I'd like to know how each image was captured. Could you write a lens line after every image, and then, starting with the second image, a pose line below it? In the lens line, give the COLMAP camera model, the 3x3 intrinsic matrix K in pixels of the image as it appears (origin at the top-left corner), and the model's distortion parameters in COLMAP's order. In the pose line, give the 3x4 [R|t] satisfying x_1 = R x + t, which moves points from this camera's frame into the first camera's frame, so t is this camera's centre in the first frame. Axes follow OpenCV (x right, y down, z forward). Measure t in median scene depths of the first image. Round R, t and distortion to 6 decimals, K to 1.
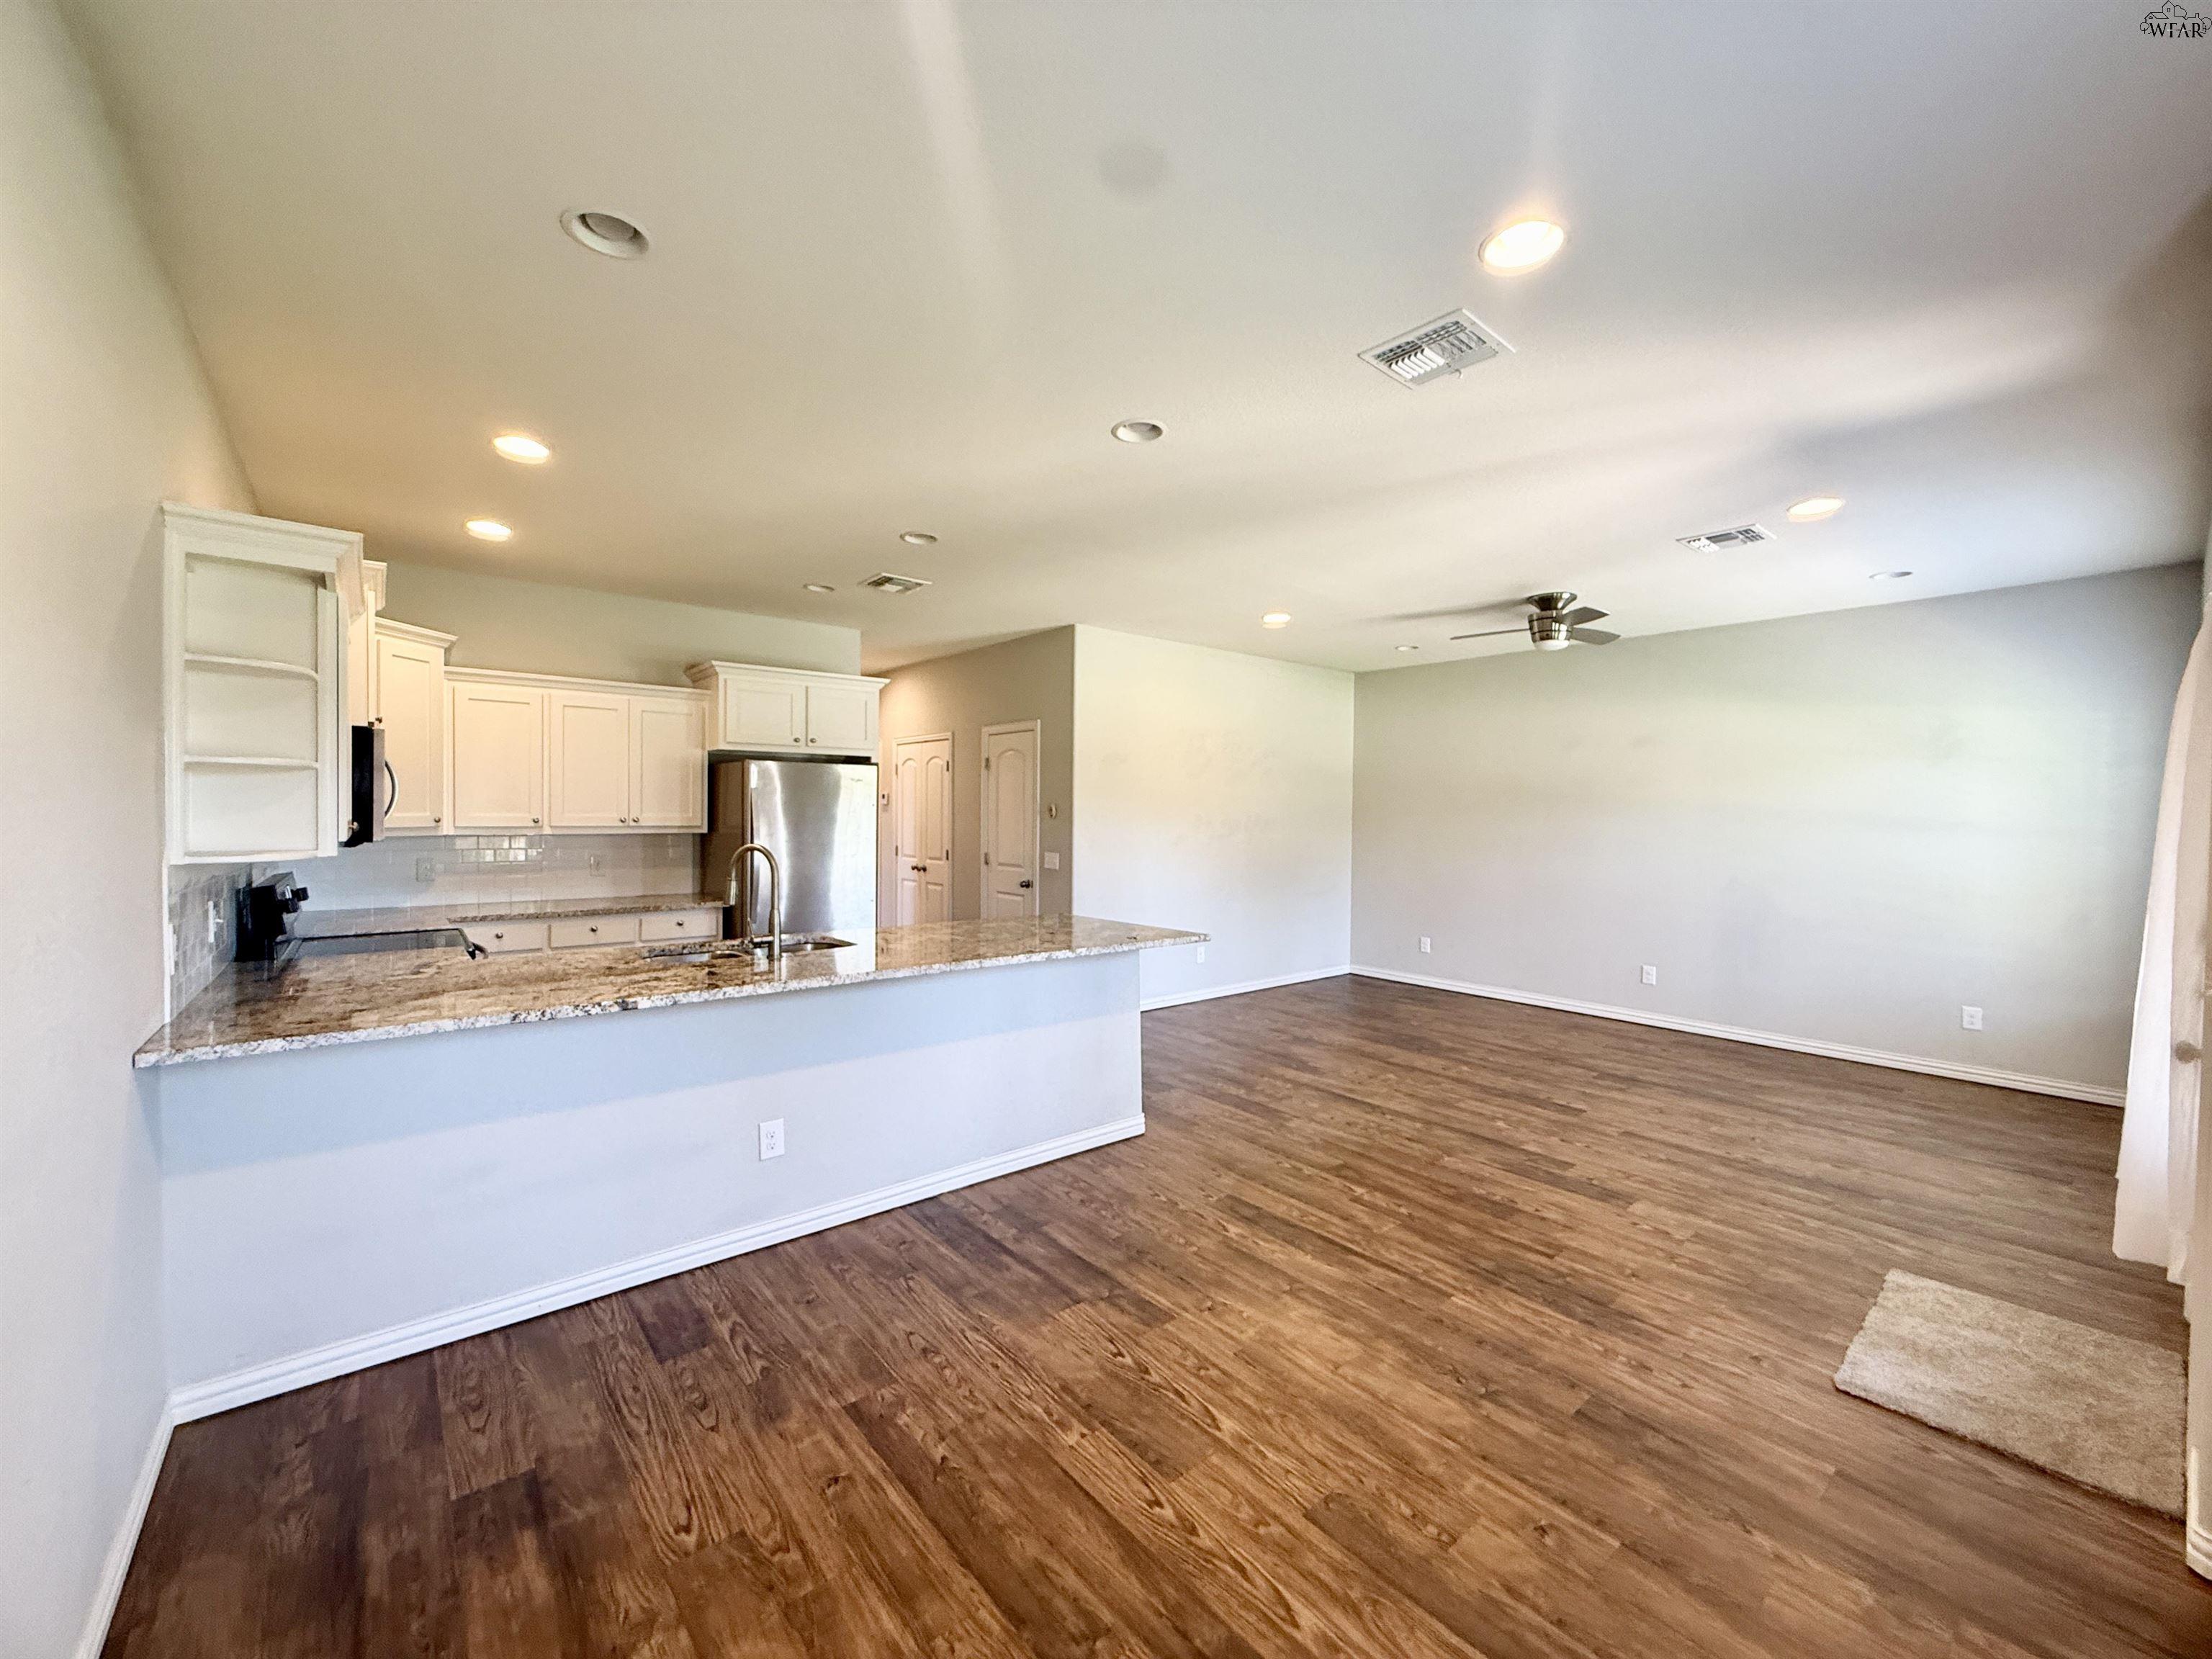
lens RADIAL K [[880.9, 0, 1094.9], [0, 880.9, 825.9], [0, 0, 1]] dist [0.001554, -0.000221]
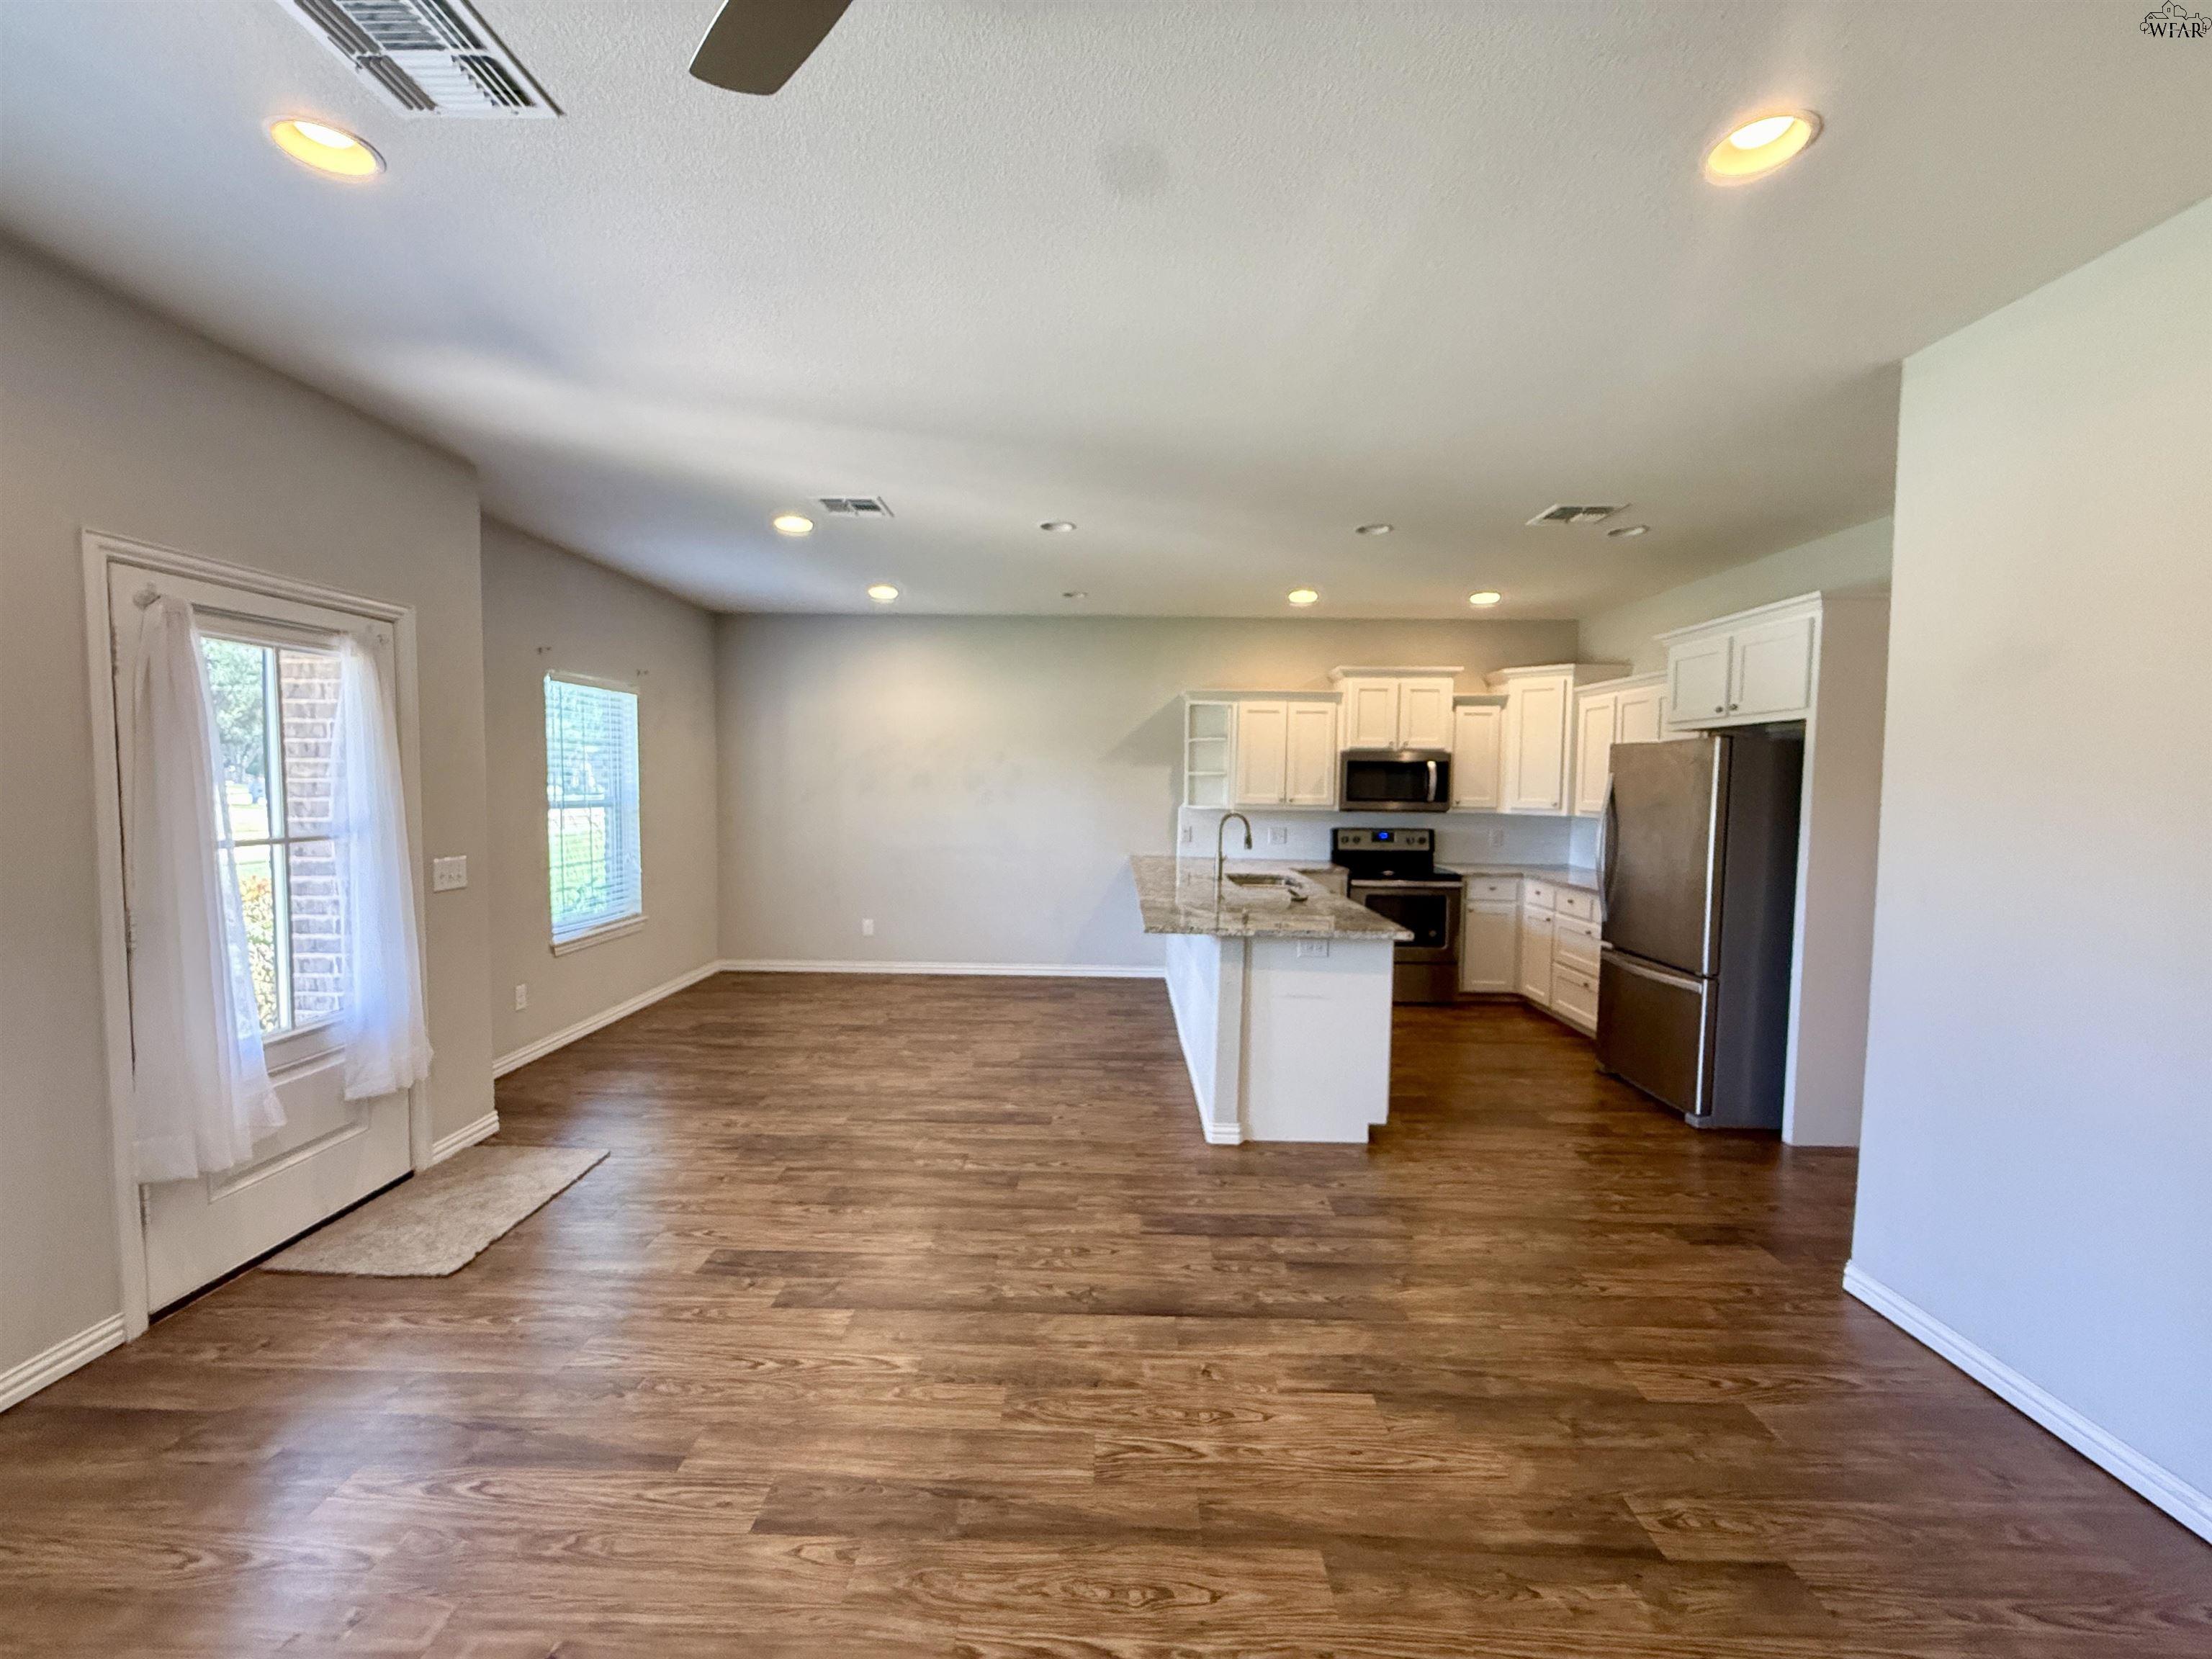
lens RADIAL K [[880.9, 0, 1101.0], [0, 880.9, 830.5], [0, 0, 1]] dist [0.001554, -0.000221]
pose [[-0.642155, 0.025670, -0.766145, 0.975554], [-0.032726, 0.997610, 0.060854, -0.034767], [0.765876, 0.064151, -0.639780, 1.751737]]
